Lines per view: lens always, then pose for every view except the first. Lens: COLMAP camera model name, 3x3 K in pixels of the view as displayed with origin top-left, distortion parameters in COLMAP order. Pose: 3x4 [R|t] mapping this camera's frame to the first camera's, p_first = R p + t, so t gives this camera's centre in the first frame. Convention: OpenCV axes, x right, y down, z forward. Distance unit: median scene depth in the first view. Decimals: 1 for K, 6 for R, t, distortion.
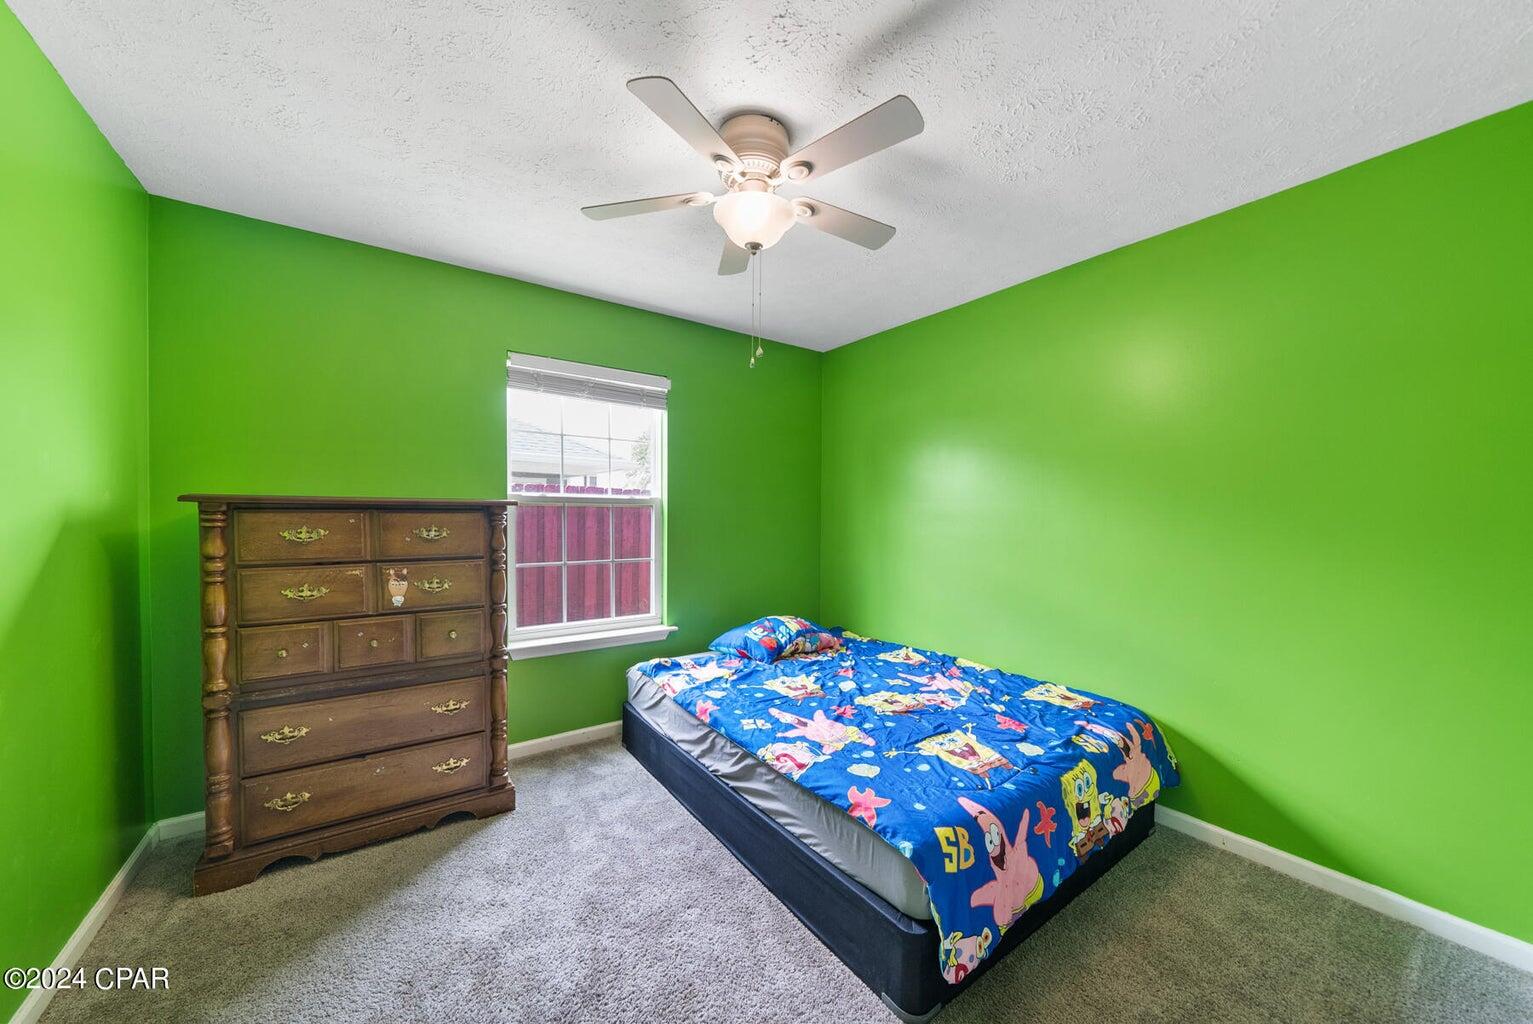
lens RADIAL K [[537.8, 0, 756.8], [0, 537.8, 530.7], [0, 0, 1]] dist [-0.006326, 0.000004]
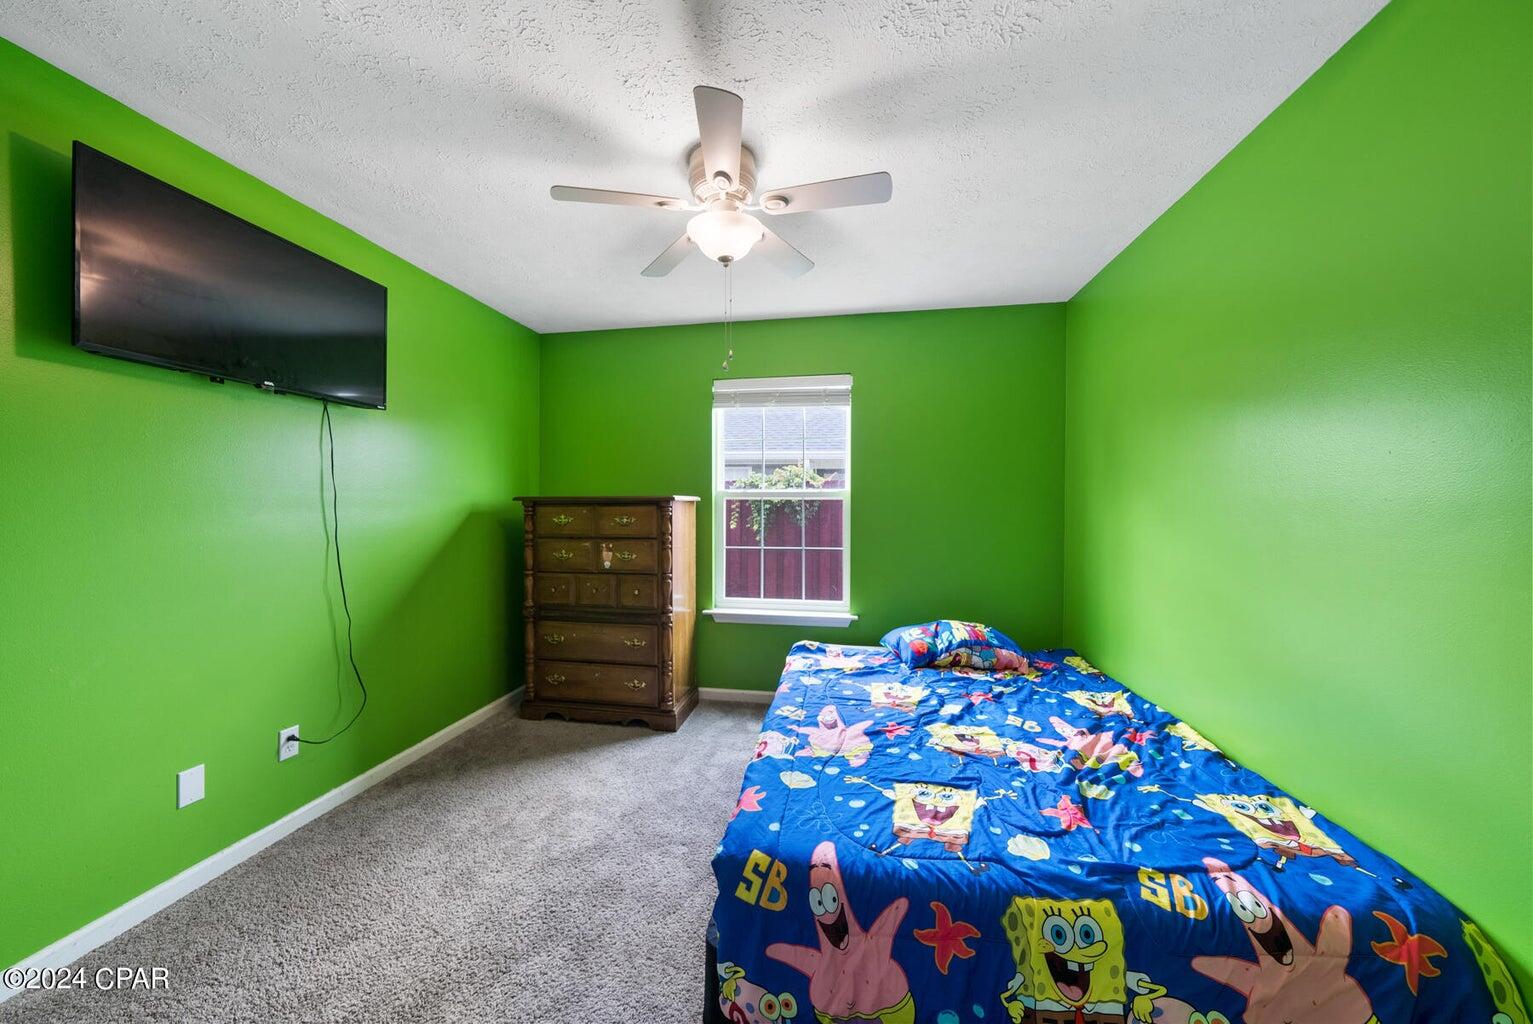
lens RADIAL K [[530.6, 0, 768.3], [0, 530.6, 515.4], [0, 0, 1]] dist [-0.006180, -0.000055]
pose [[0.707201, 0.006745, -0.706980, 0.634068], [-0.017120, 0.999825, -0.007586, -0.003623], [0.706805, 0.017468, 0.707193, 0.240636]]
